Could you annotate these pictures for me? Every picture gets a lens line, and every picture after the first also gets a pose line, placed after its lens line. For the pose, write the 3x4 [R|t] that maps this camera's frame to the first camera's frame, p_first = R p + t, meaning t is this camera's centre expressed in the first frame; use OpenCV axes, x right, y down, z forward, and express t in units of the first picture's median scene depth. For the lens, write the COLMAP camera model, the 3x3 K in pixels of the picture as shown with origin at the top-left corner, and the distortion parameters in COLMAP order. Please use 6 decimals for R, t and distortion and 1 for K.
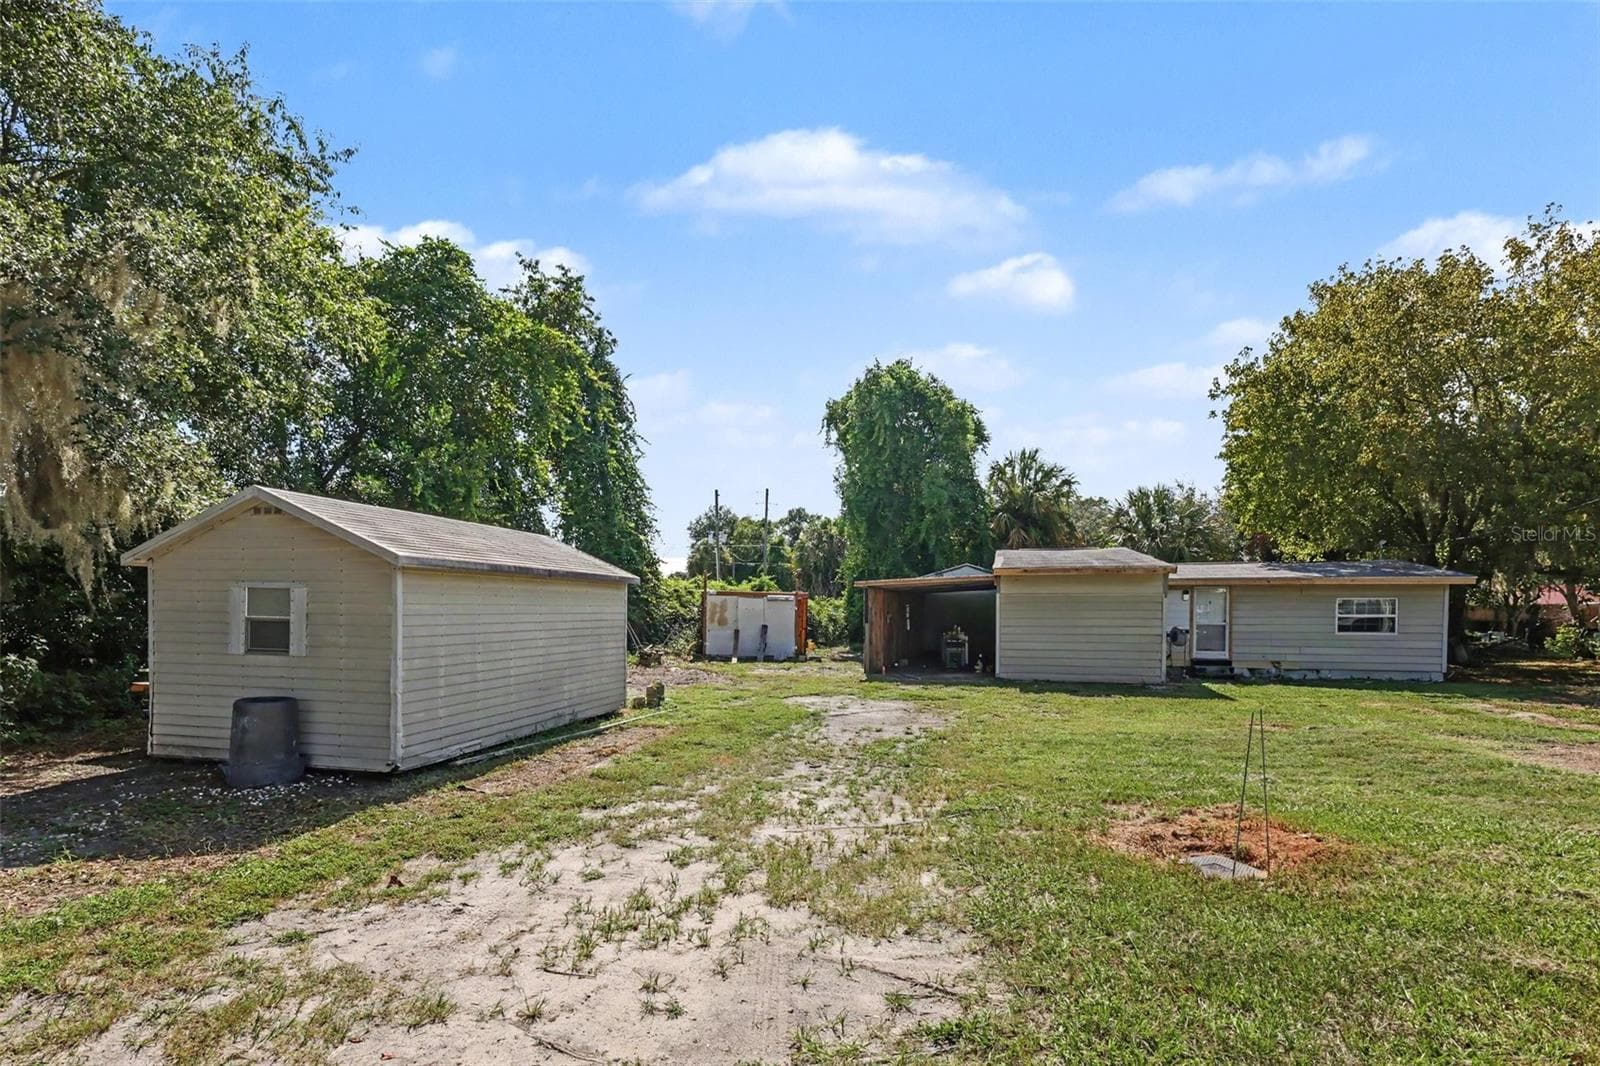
lens RADIAL K [[727.2, 0, 793.6], [0, 727.2, 625.1], [0, 0, 1]] dist [-0.000157, 0.000385]
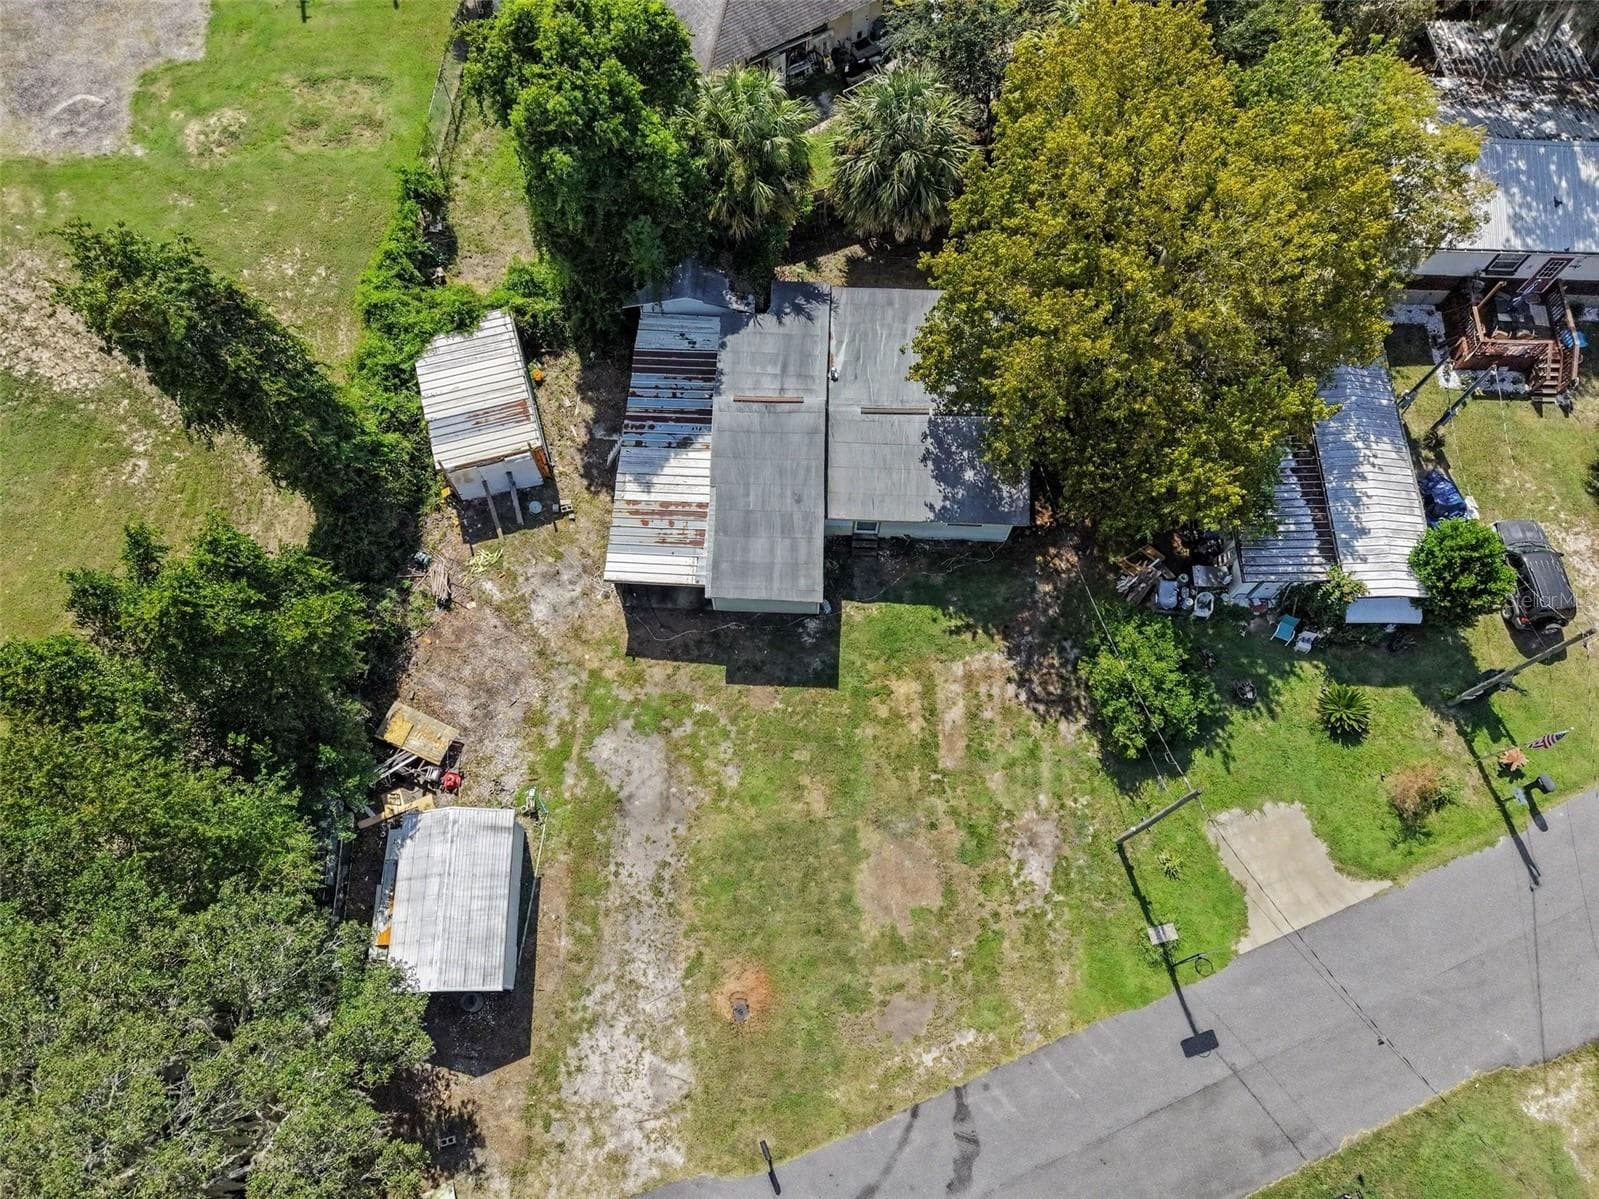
lens RADIAL K [[1074.1, 0, 787.2], [0, 1074.1, 600.5], [0, 0, 1]] dist [0.126309, -0.256220]
pose [[0.966780, -0.240852, 0.085600, 0.228728], [0.014518, 0.386081, 0.922351, -1.817444], [-0.255199, -0.890467, 0.376752, 0.158385]]
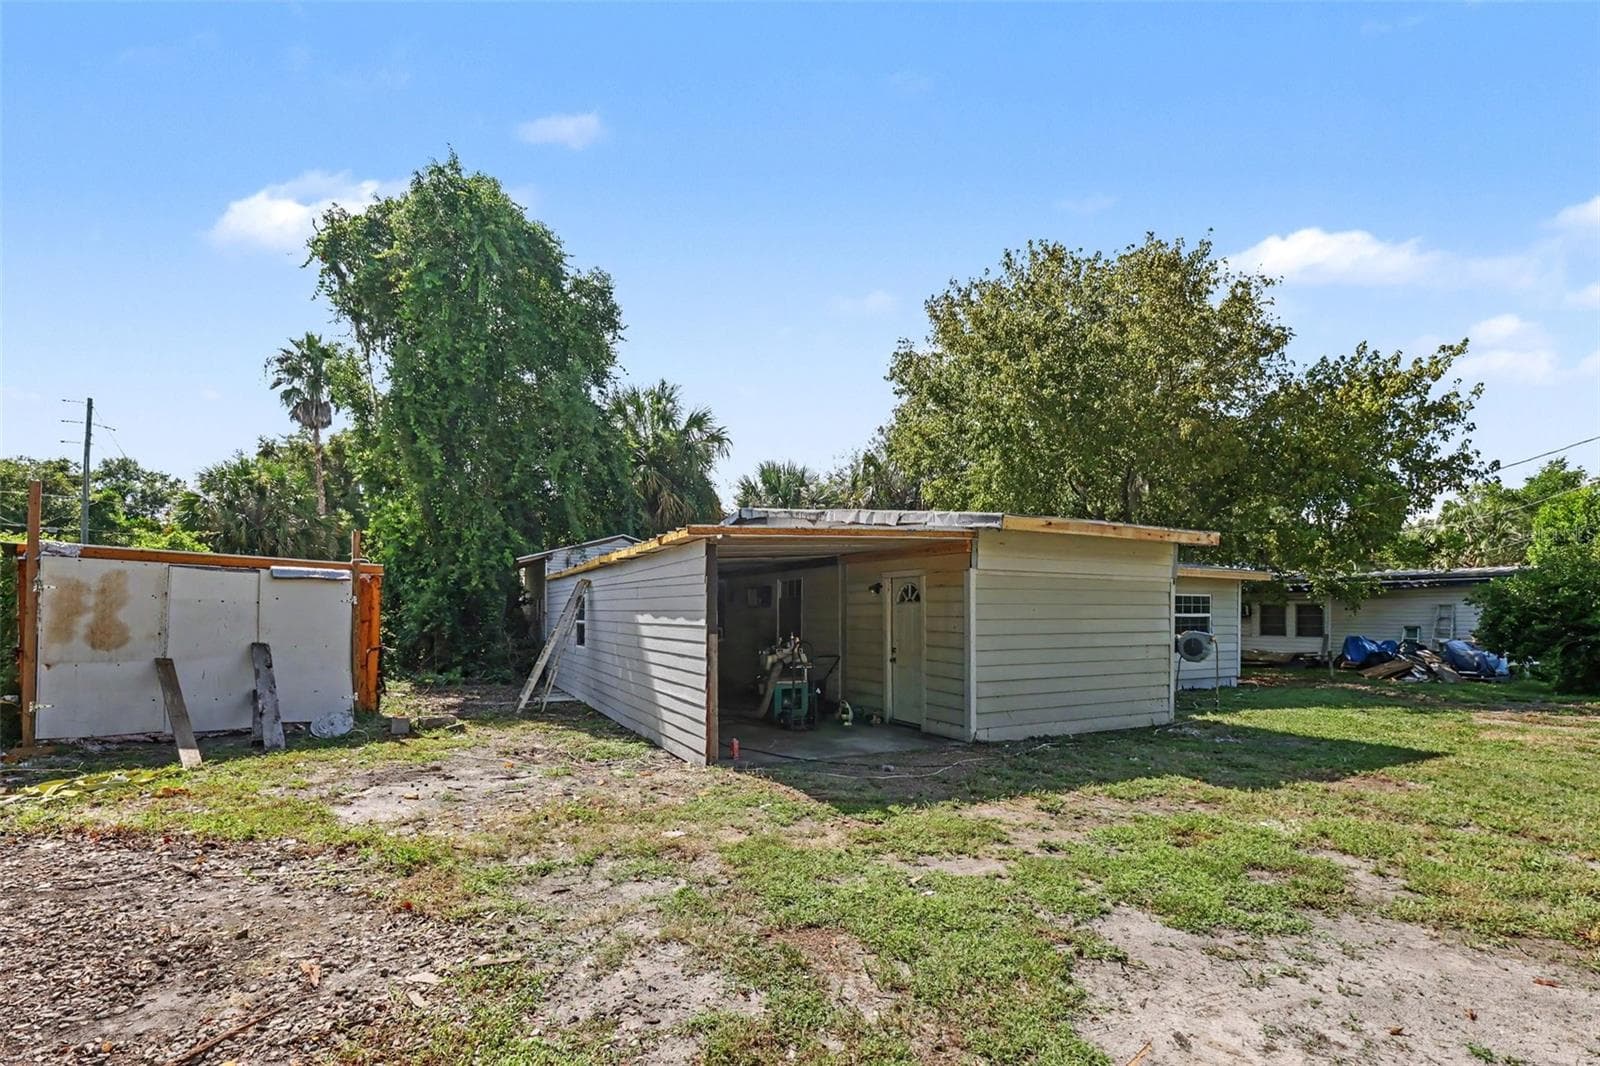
lens RADIAL K [[728.7, 0, 790.4], [0, 728.7, 612.3], [0, 0, 1]] dist [0.001506, 0.000225]
pose [[0.714094, 0.003697, 0.700040, -0.140844], [0.014448, 0.999695, -0.020018, -0.005487], [-0.699901, 0.024409, 0.713823, 0.696023]]
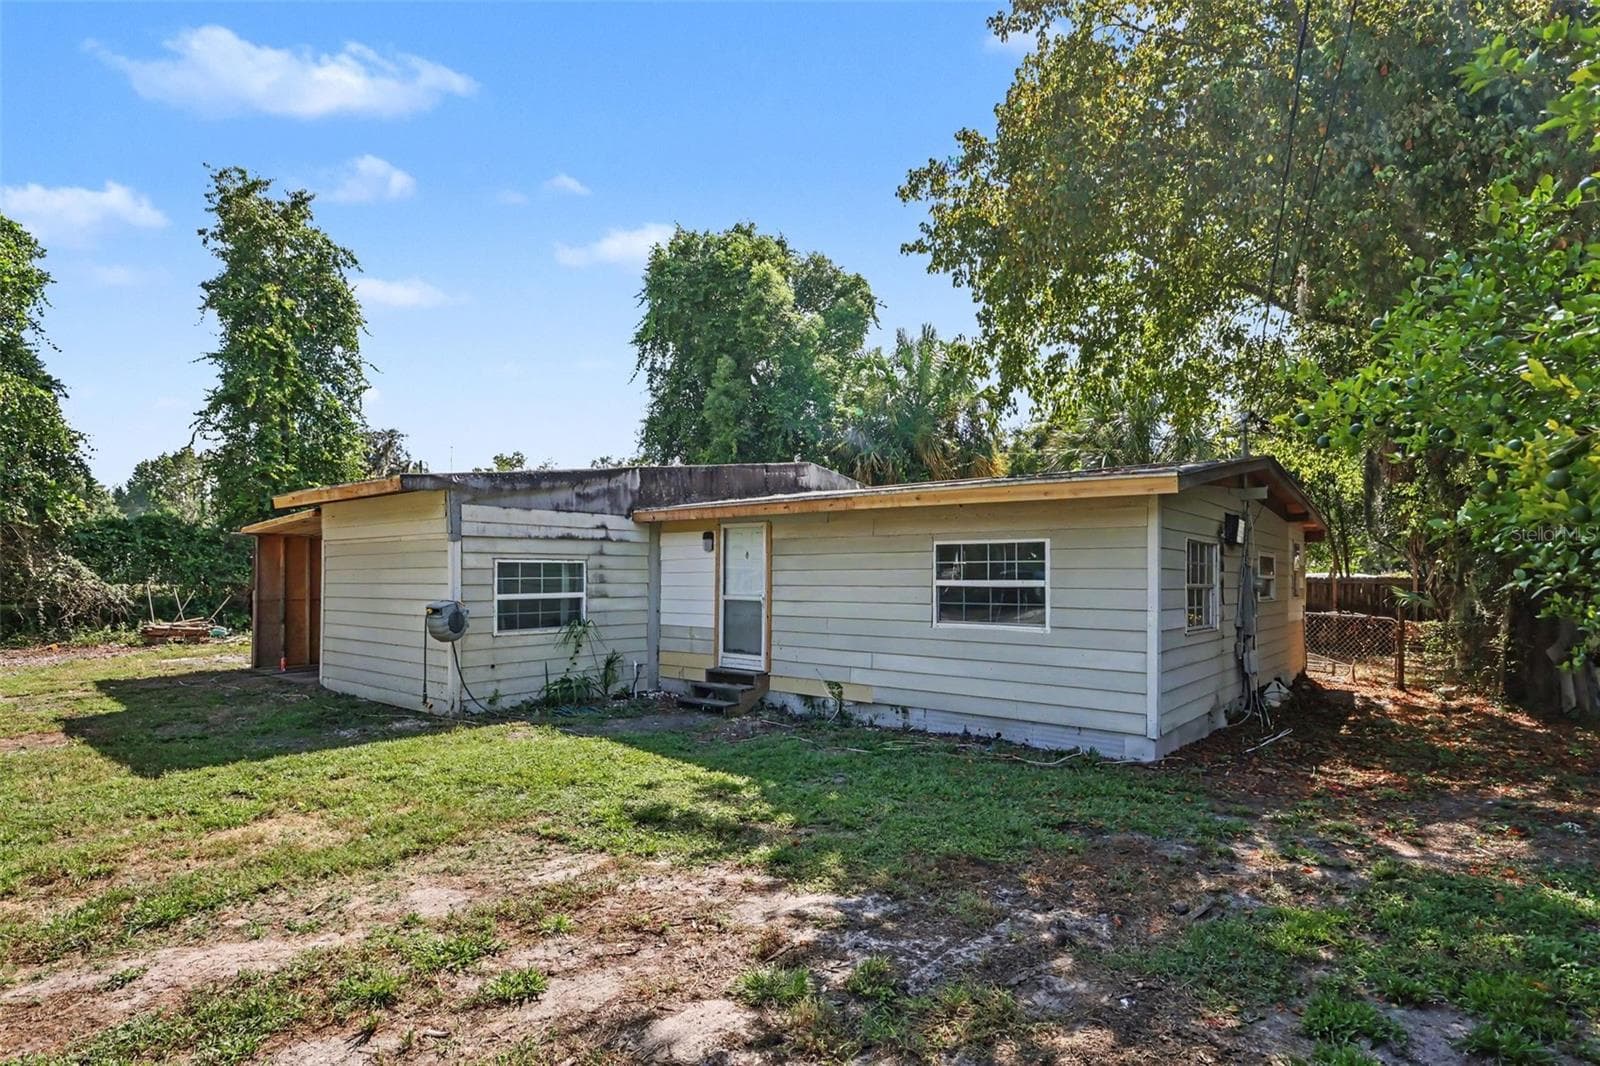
lens RADIAL K [[799.5, 0, 801.3], [0, 799.5, 574.6], [0, 0, 1]] dist [0.000949, 0.000183]
pose [[0.922979, 0.001514, -0.384847, 0.838762], [-0.012711, 0.999567, -0.026553, -0.003869], [0.384640, 0.029400, 0.922598, 0.523075]]
